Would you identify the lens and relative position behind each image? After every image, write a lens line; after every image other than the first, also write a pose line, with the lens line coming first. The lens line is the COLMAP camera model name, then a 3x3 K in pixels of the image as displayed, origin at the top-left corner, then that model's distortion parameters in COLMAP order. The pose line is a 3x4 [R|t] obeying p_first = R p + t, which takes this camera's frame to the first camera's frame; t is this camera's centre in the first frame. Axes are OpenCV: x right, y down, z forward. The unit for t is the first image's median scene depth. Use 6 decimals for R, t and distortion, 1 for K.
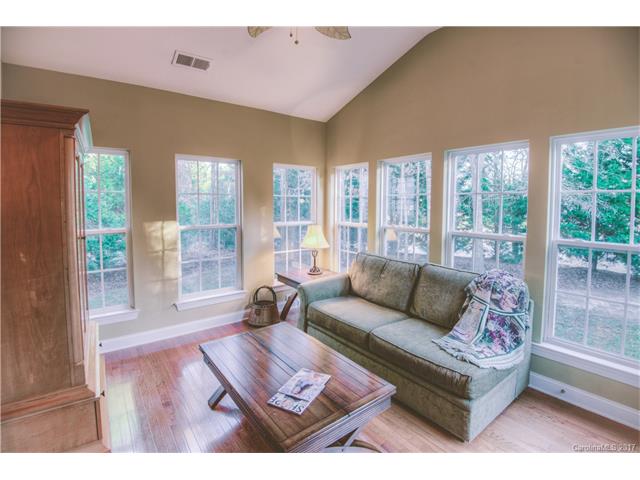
lens RADIAL K [[308.3, 0, 329.4], [0, 308.3, 218.0], [0, 0, 1]] dist [-0.013733, -0.020762]
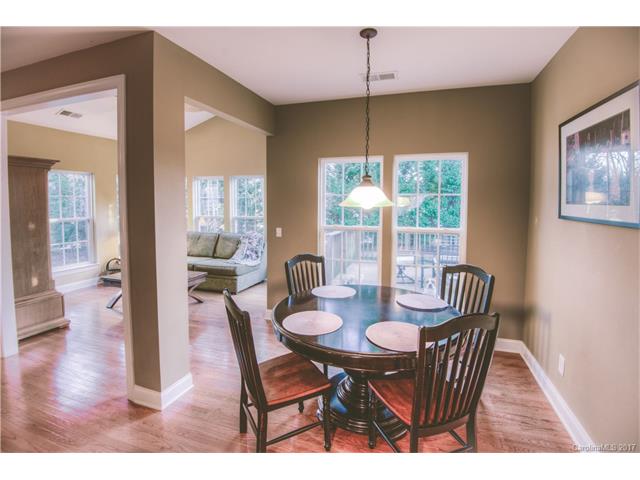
lens RADIAL K [[308.3, 0, 329.4], [0, 308.3, 218.0], [0, 0, 1]] dist [-0.013733, -0.020762]
pose [[0.827952, -0.030505, 0.559968, -0.228803], [0.028642, 0.999516, 0.012101, 0.051196], [-0.560067, 0.006019, 0.828426, -1.070462]]
